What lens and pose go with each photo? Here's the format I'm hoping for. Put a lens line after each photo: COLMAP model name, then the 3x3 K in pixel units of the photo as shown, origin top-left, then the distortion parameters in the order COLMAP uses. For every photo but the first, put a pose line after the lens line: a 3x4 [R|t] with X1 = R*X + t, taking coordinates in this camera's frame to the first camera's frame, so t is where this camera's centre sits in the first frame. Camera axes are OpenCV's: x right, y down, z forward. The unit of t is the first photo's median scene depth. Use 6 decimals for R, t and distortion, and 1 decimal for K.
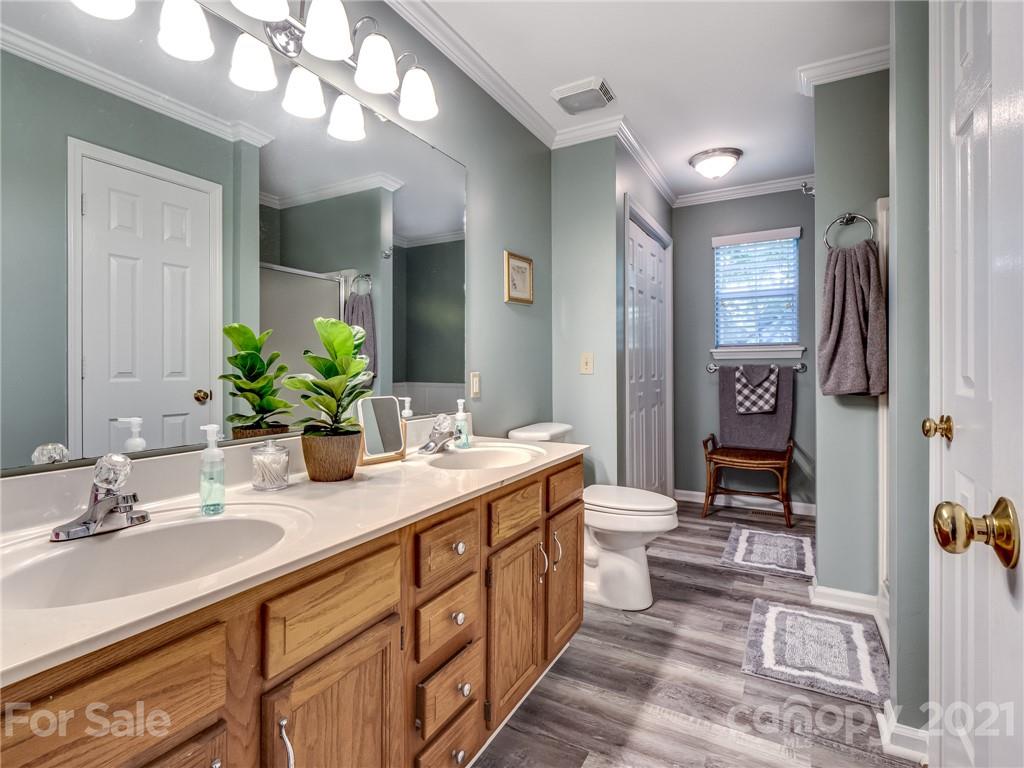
lens RADIAL K [[520.7, 0, 509.4], [0, 520.7, 366.2], [0, 0, 1]] dist [-0.002135, -0.000280]
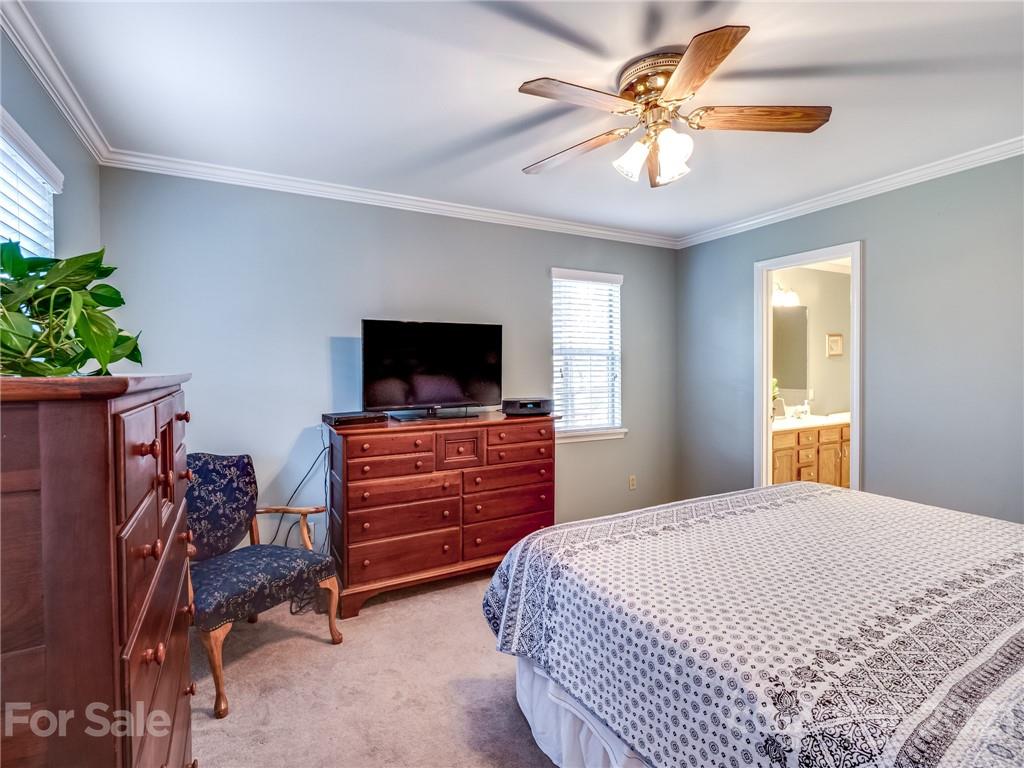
lens RADIAL K [[507.2, 0, 516.9], [0, 507.2, 374.7], [0, 0, 1]] dist [0.003806, 0.000906]
pose [[0.837623, -0.003073, -0.546240, 0.154129], [0.017437, 0.999625, 0.021115, -0.262730], [0.545971, -0.027211, 0.837362, -3.536742]]
